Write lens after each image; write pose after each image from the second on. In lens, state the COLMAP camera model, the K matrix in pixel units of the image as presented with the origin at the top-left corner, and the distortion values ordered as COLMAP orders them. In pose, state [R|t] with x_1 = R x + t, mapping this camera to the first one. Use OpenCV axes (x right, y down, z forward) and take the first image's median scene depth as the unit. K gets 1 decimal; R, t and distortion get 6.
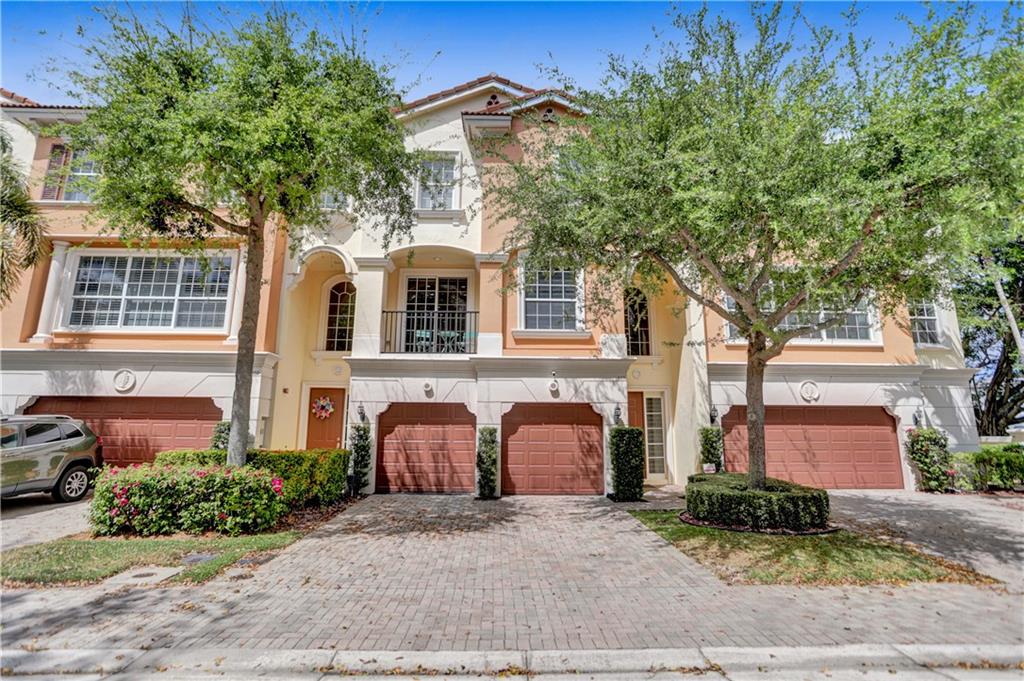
lens RADIAL K [[560.2, 0, 512.4], [0, 560.2, 337.6], [0, 0, 1]] dist [-0.046037, 0.001511]
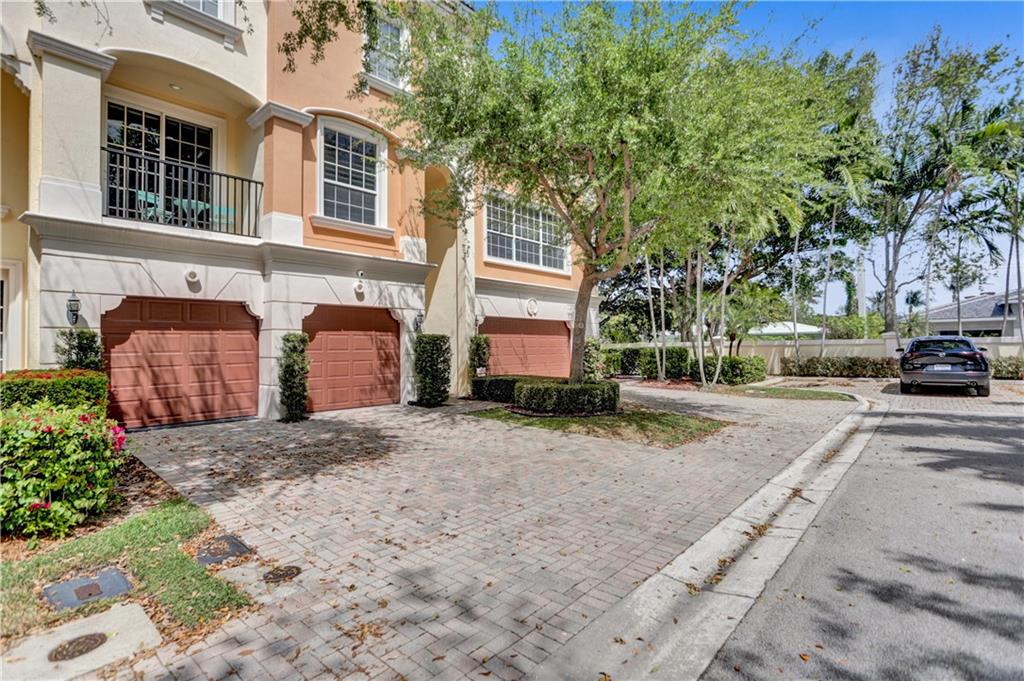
lens RADIAL K [[560.2, 0, 512.4], [0, 560.2, 340.3], [0, 0, 1]] dist [-0.046037, 0.001511]
pose [[0.617392, -0.003901, 0.786646, -0.455079], [-0.130338, 0.985659, 0.107183, 0.041609], [-0.775783, -0.168704, 0.608029, 0.262276]]
